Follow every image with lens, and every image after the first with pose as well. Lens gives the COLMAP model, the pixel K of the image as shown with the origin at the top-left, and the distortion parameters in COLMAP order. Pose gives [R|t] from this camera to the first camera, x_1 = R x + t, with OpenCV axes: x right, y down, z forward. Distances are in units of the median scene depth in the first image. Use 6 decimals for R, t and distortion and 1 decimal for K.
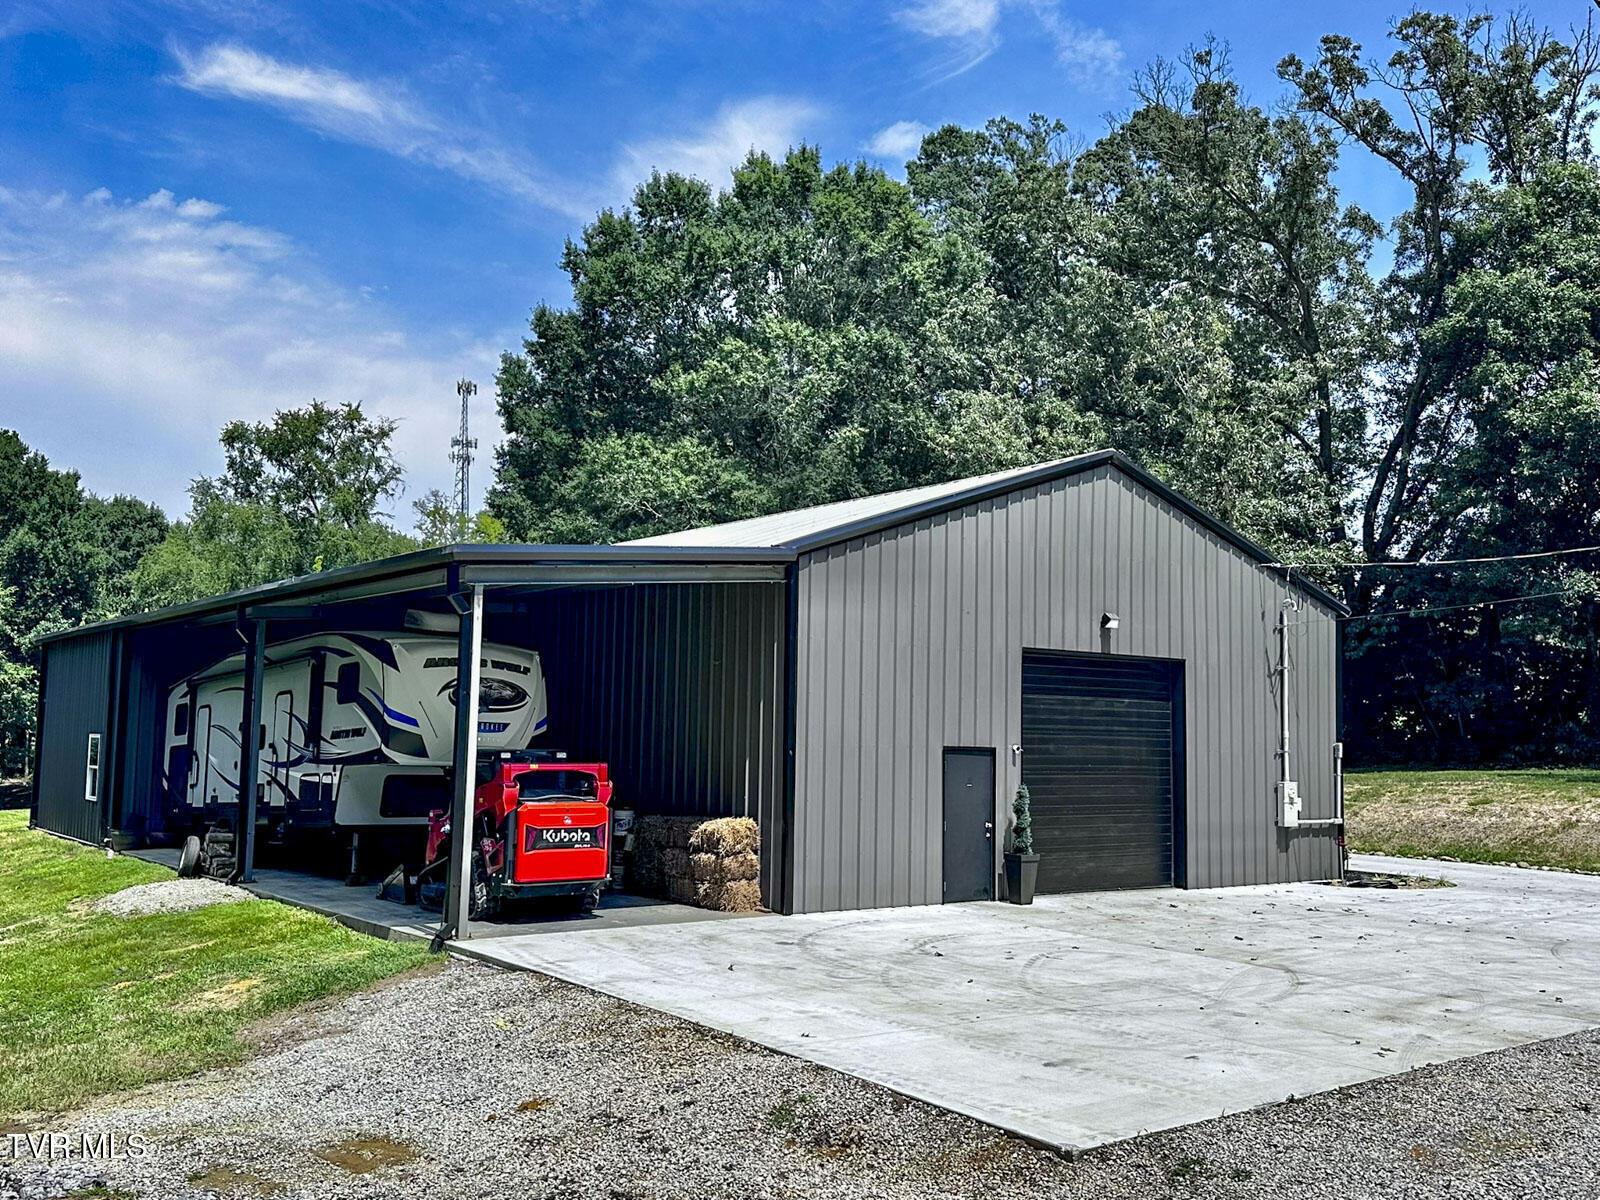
lens RADIAL K [[1476.6, 0, 772.2], [0, 1476.6, 609.9], [0, 0, 1]] dist [0.076799, 0.000000]
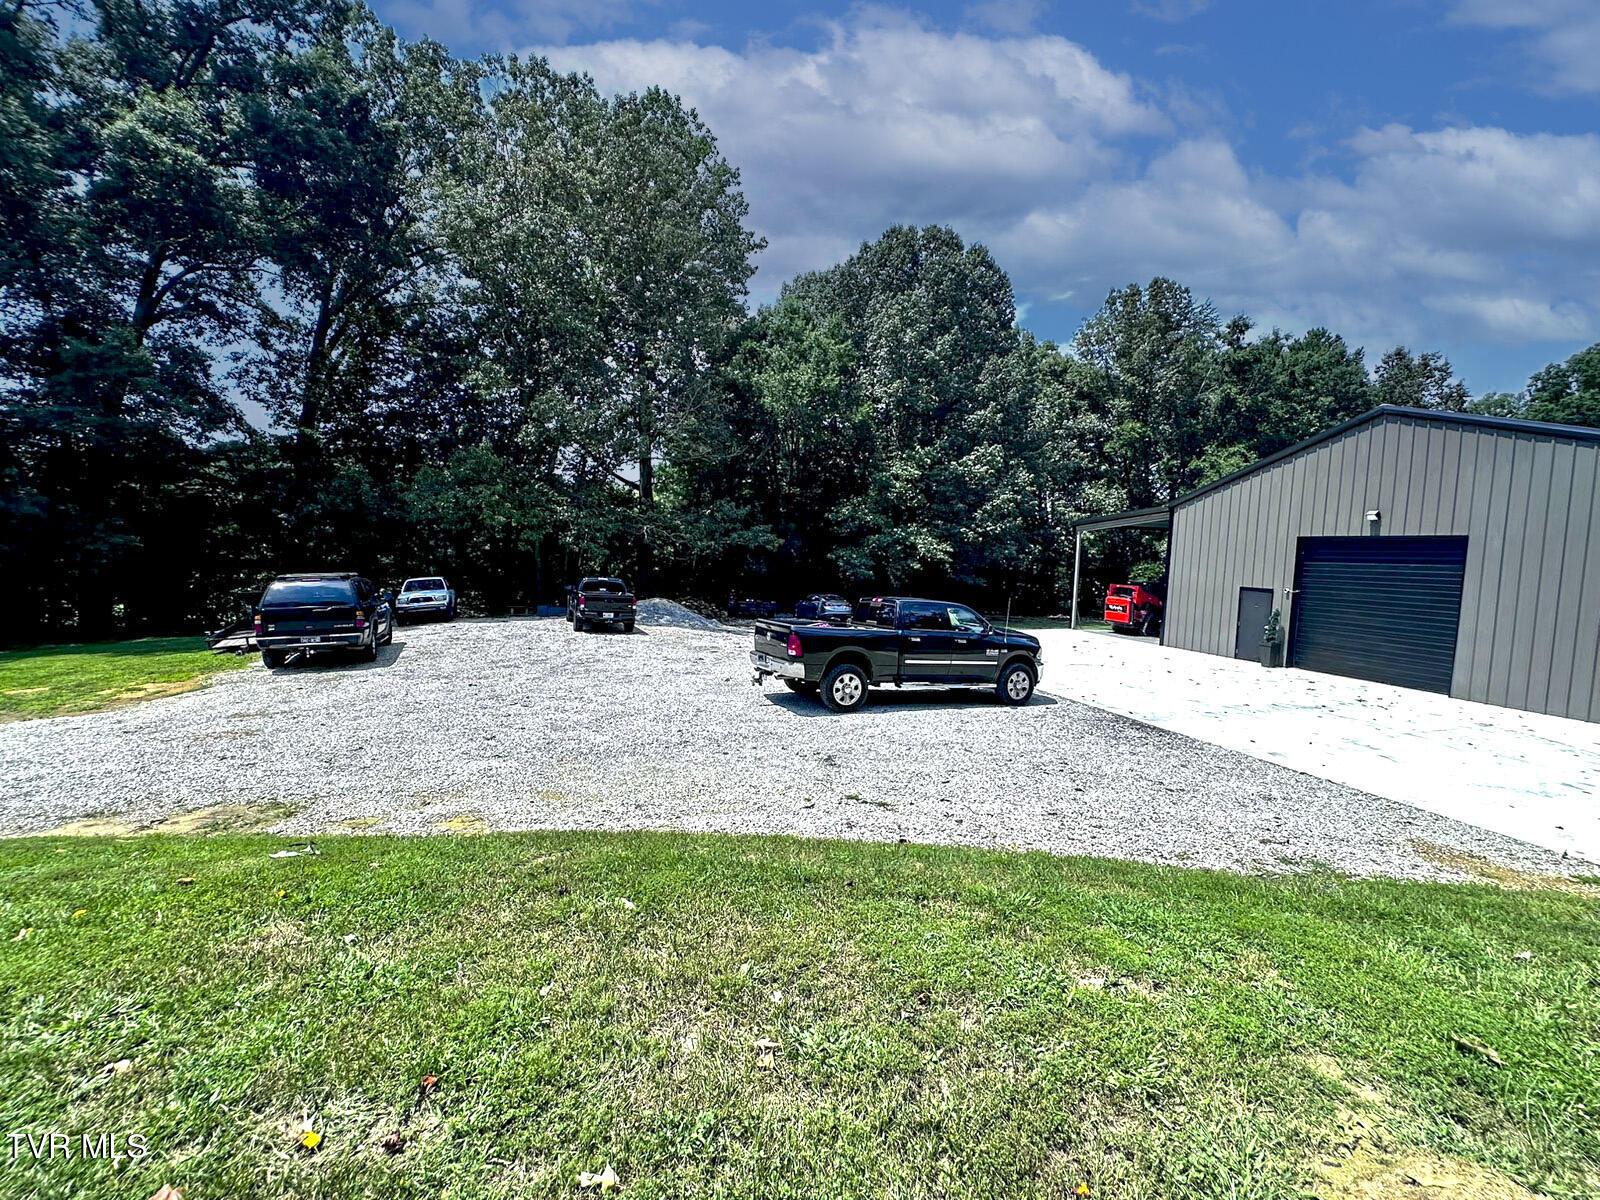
lens RADIAL K [[648.7, 0, 798.7], [0, 648.7, 600.5], [0, 0, 1]] dist [-0.004552, 0.000025]
pose [[-0.322862, 0.045205, -0.945366, 1.070808], [0.044479, 0.998480, 0.032554, 0.047655], [0.945400, -0.031539, -0.324382, 0.621406]]
